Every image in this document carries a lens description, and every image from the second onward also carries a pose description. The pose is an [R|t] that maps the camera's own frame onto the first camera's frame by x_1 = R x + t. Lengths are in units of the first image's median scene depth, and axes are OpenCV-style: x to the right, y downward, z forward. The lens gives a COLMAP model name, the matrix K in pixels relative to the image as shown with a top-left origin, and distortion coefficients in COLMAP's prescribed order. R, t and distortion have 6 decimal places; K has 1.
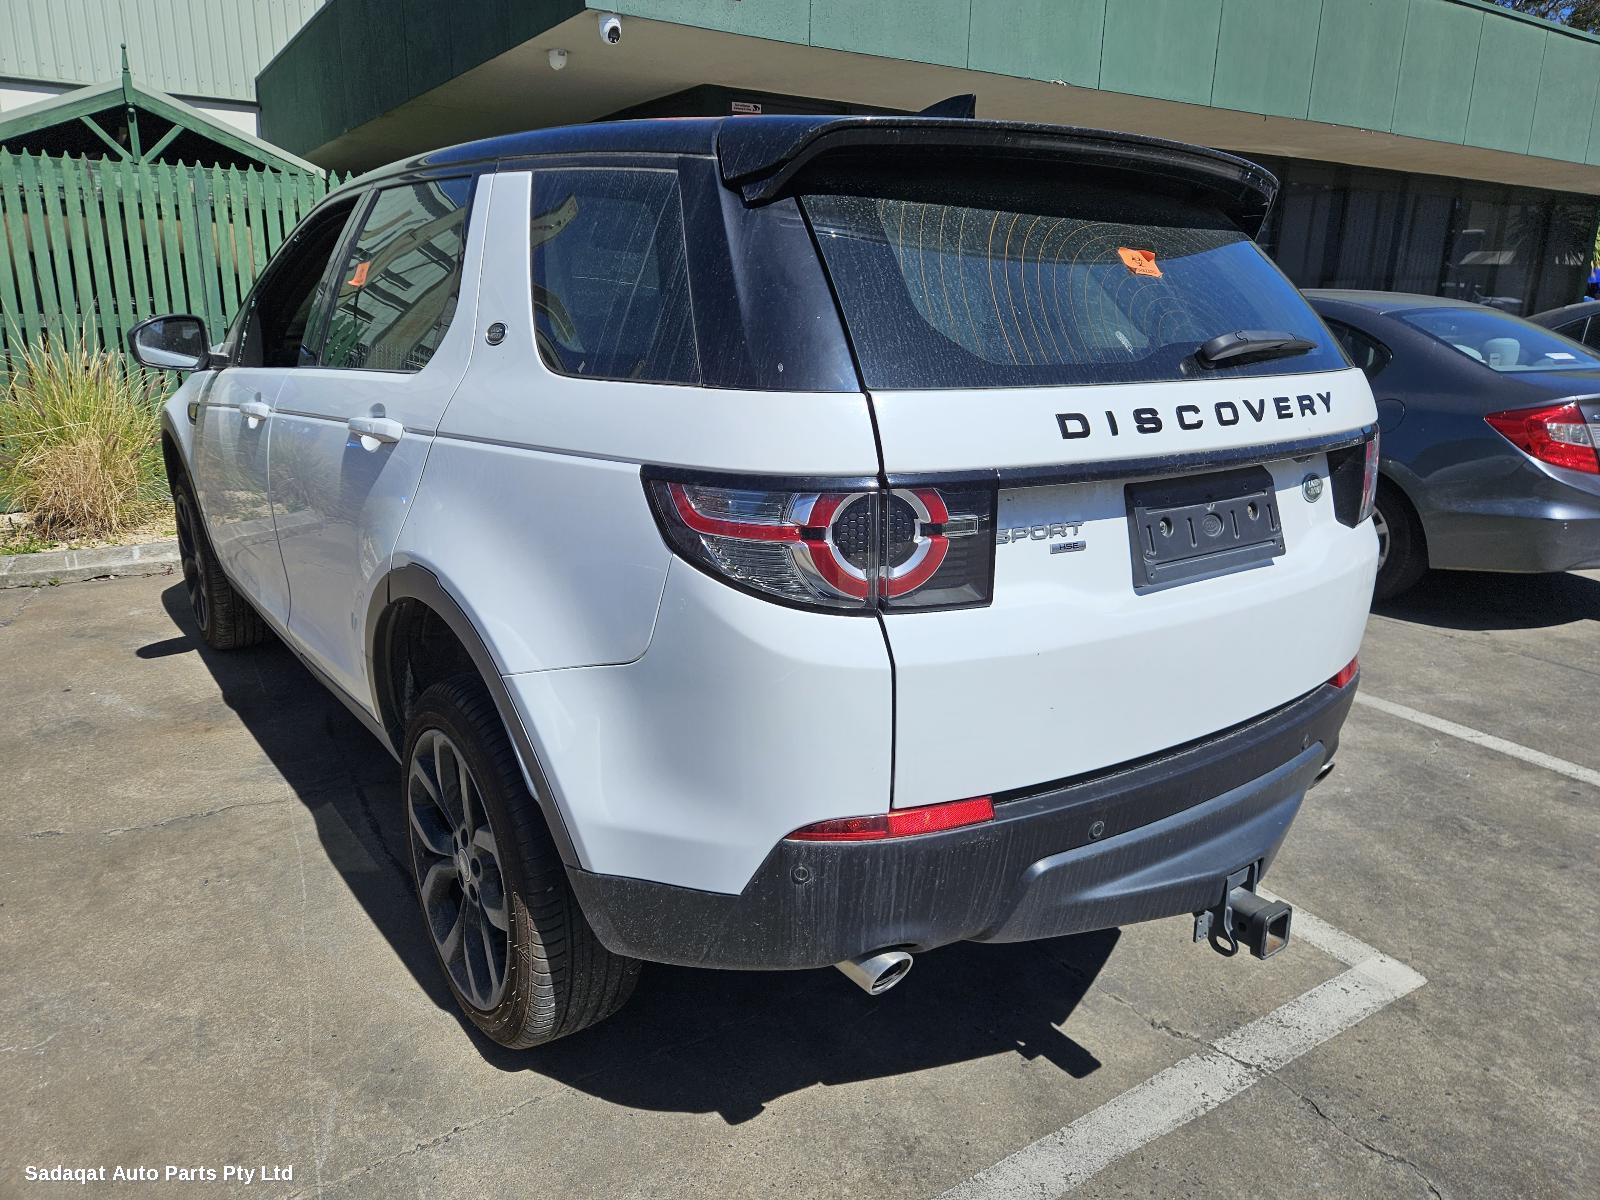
lens RADIAL K [[1074.1, 0, 783.7], [0, 1074.1, 592.8], [0, 0, 1]] dist [0.061756, -0.044276]
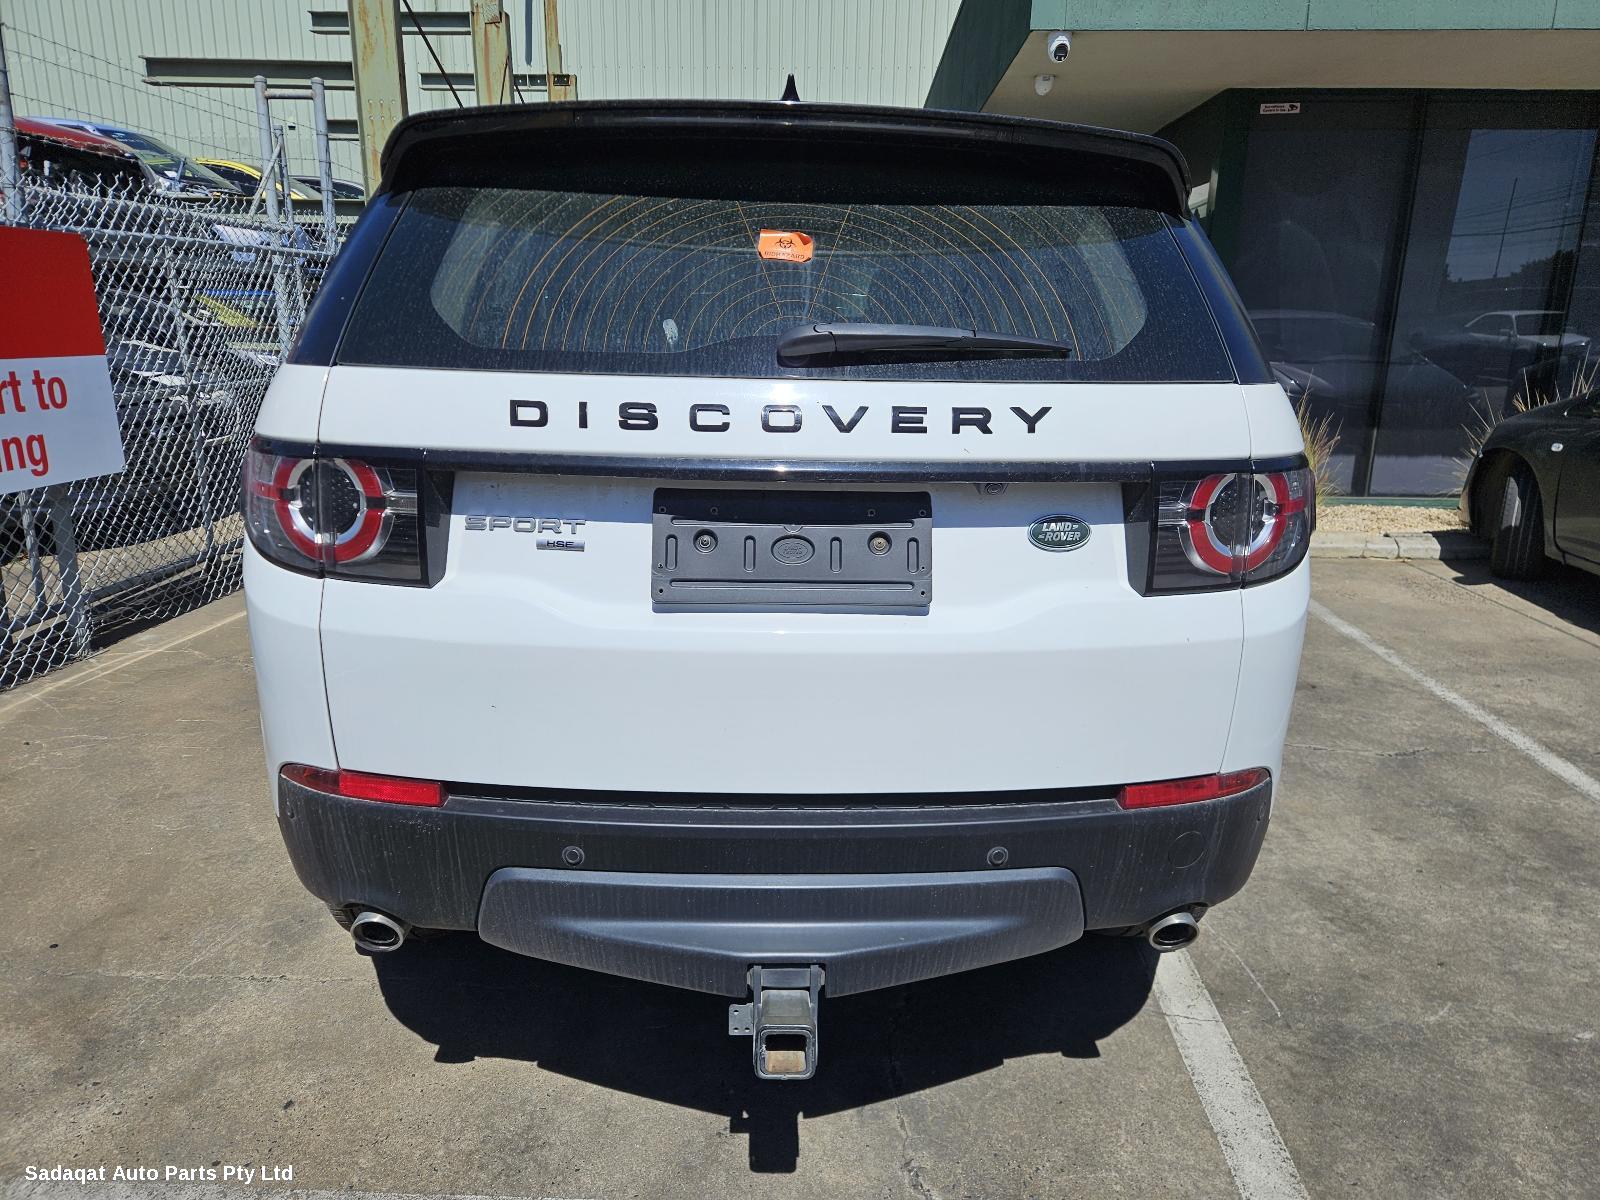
lens RADIAL K [[1074.1, 0, 799.5], [0, 1074.1, 600.8], [0, 0, 1]] dist [0.061756, -0.044276]
pose [[0.821067, 0.143226, -0.552572, 0.767475], [-0.156089, 0.987451, 0.024014, -0.039942], [0.549077, 0.066533, 0.833119, 0.269850]]
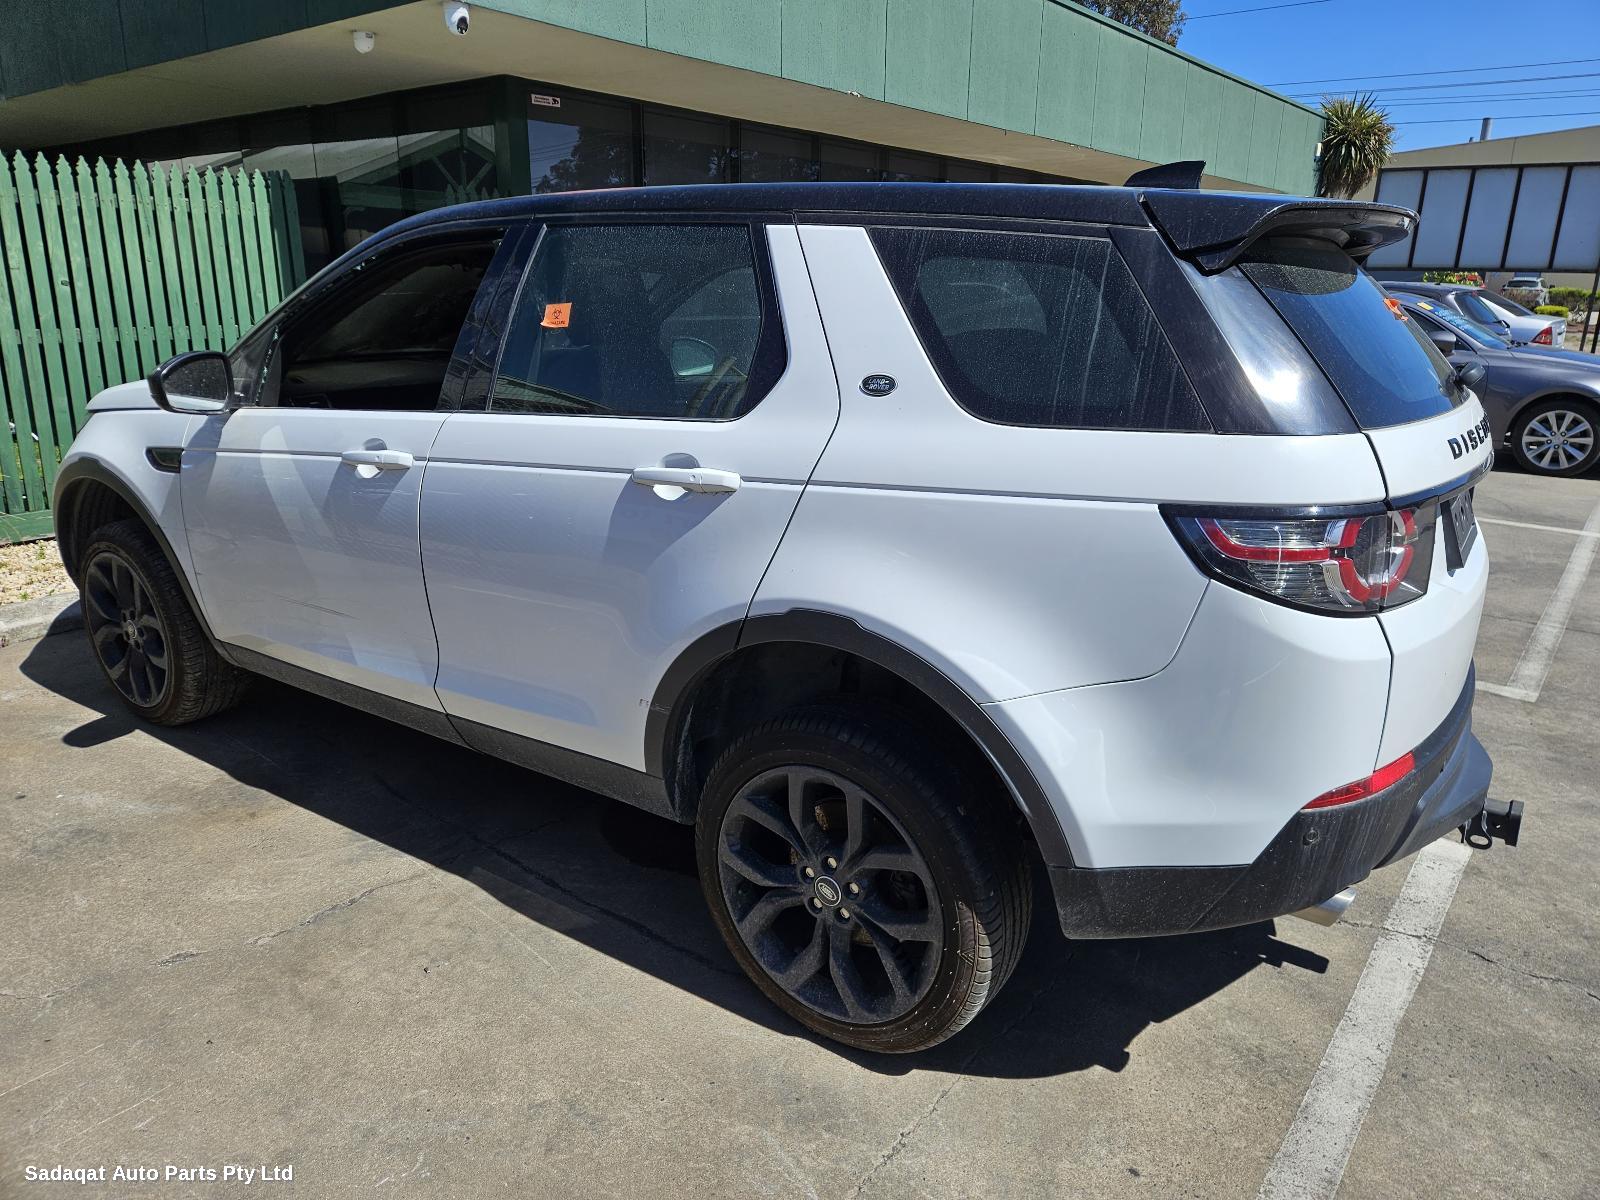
lens RADIAL K [[1074.1, 0, 809.9], [0, 1074.1, 595.9], [0, 0, 1]] dist [0.061756, -0.044276]
pose [[0.944588, -0.096991, 0.313603, -0.652779], [0.091575, 0.995284, 0.031995, -0.071262], [-0.315228, -0.001504, 0.949015, 0.022675]]
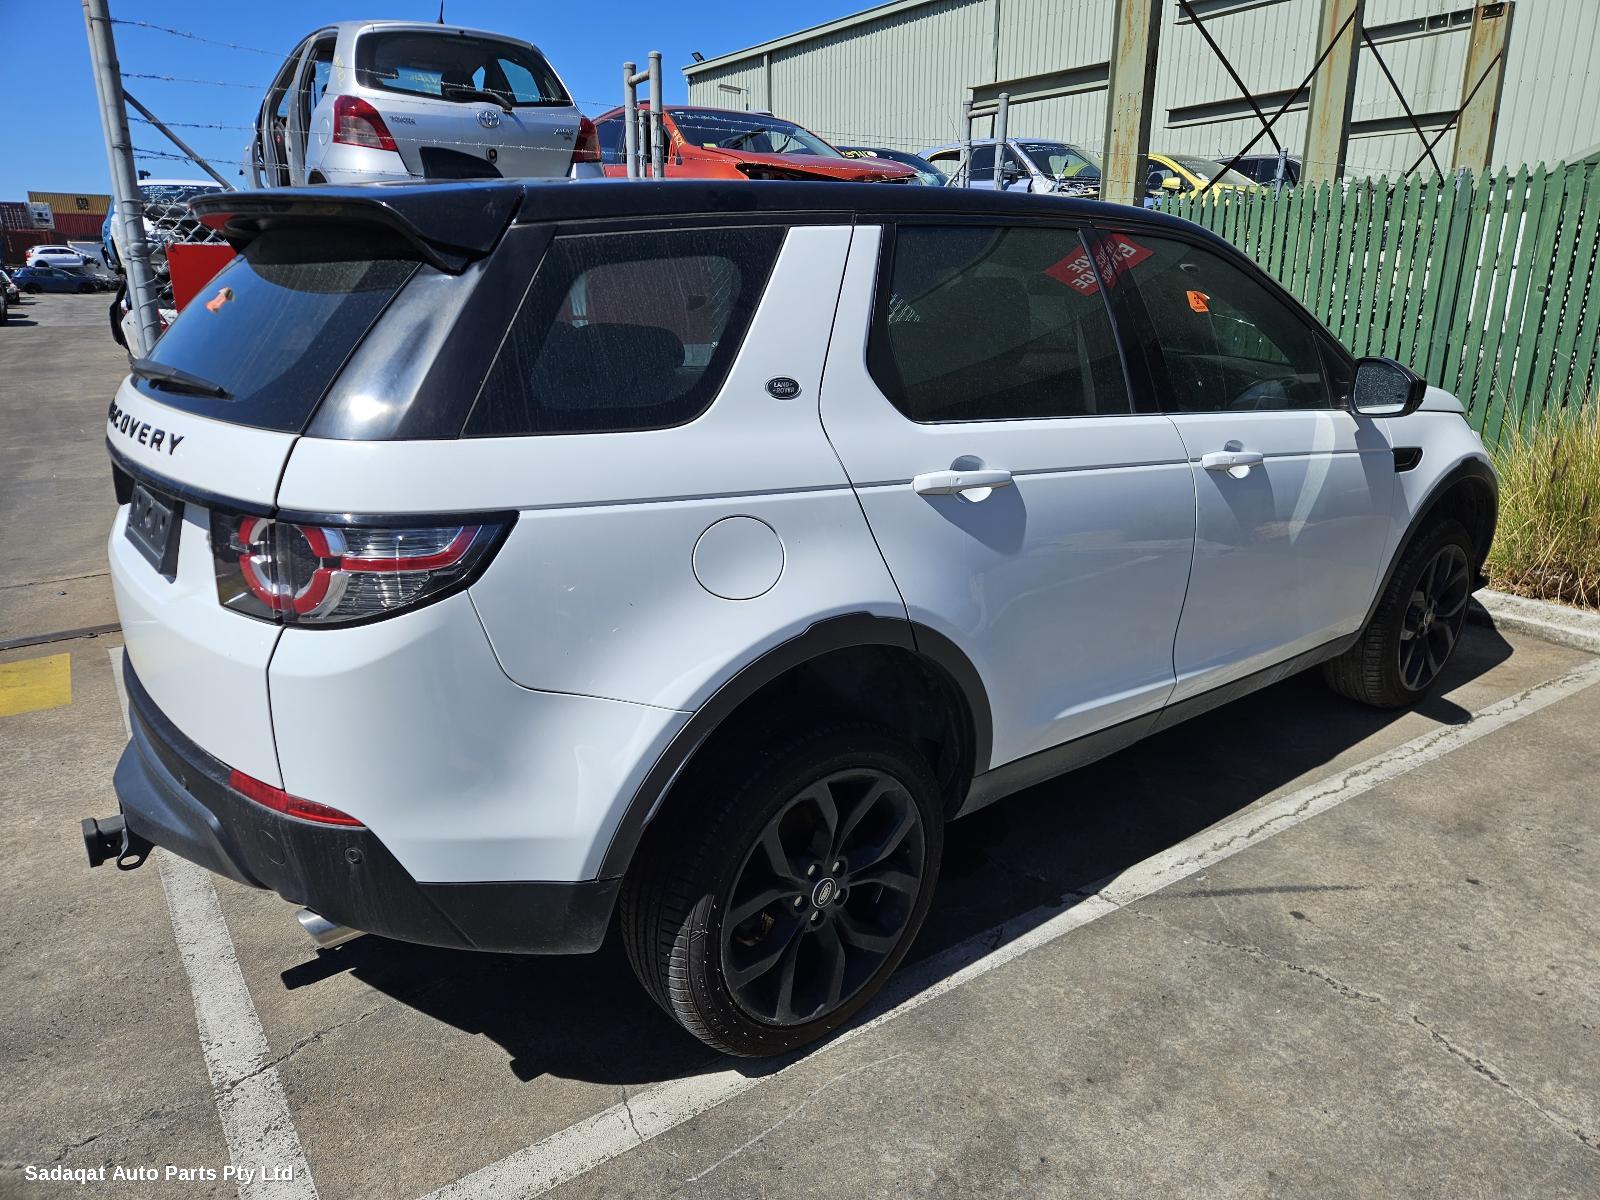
lens RADIAL K [[1074.1, 0, 800.7], [0, 1074.1, 592.1], [0, 0, 1]] dist [0.061756, -0.044276]
pose [[0.034215, 0.267306, -0.963004, 1.418711], [-0.268775, 0.930530, 0.248743, -0.423992], [0.962595, 0.250321, 0.103684, 1.401984]]
